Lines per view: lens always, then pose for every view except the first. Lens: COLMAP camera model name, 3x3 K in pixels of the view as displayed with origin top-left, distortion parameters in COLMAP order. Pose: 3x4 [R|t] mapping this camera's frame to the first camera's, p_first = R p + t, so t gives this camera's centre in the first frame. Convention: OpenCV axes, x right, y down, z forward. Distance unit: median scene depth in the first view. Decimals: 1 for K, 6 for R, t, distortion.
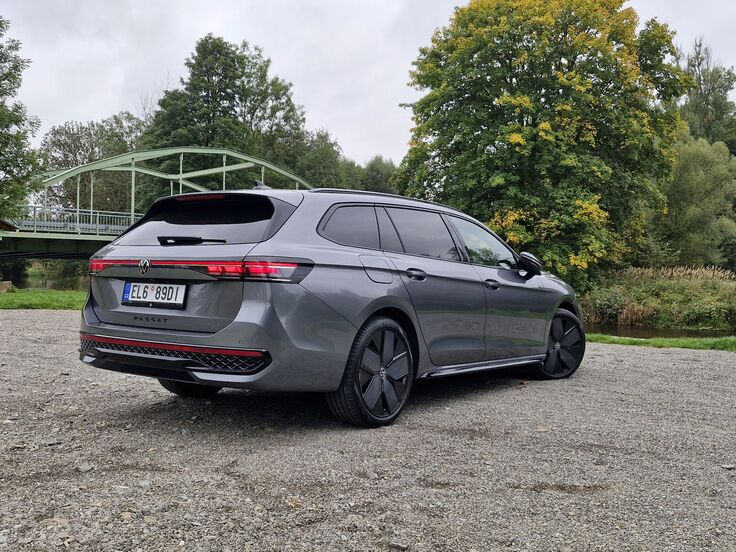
lens RADIAL K [[747.3, 0, 368.0], [0, 747.3, 276.0], [0, 0, 1]] dist [0.140486, -0.262489]
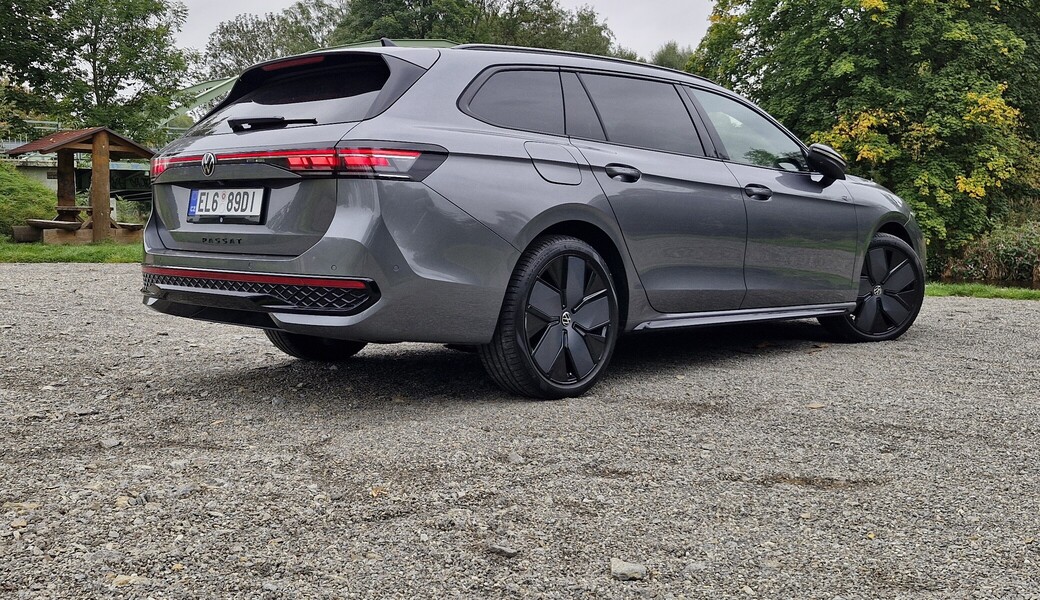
lens RADIAL K [[1046.2, 0, 520.0], [0, 1046.2, 300.0], [0, 0, 1]] dist [0.150103, -0.285285]
pose [[0.989063, -0.009883, -0.147162, 0.111238], [0.019800, 0.997618, 0.066081, 0.047227], [0.146158, -0.068272, 0.986903, 0.070002]]
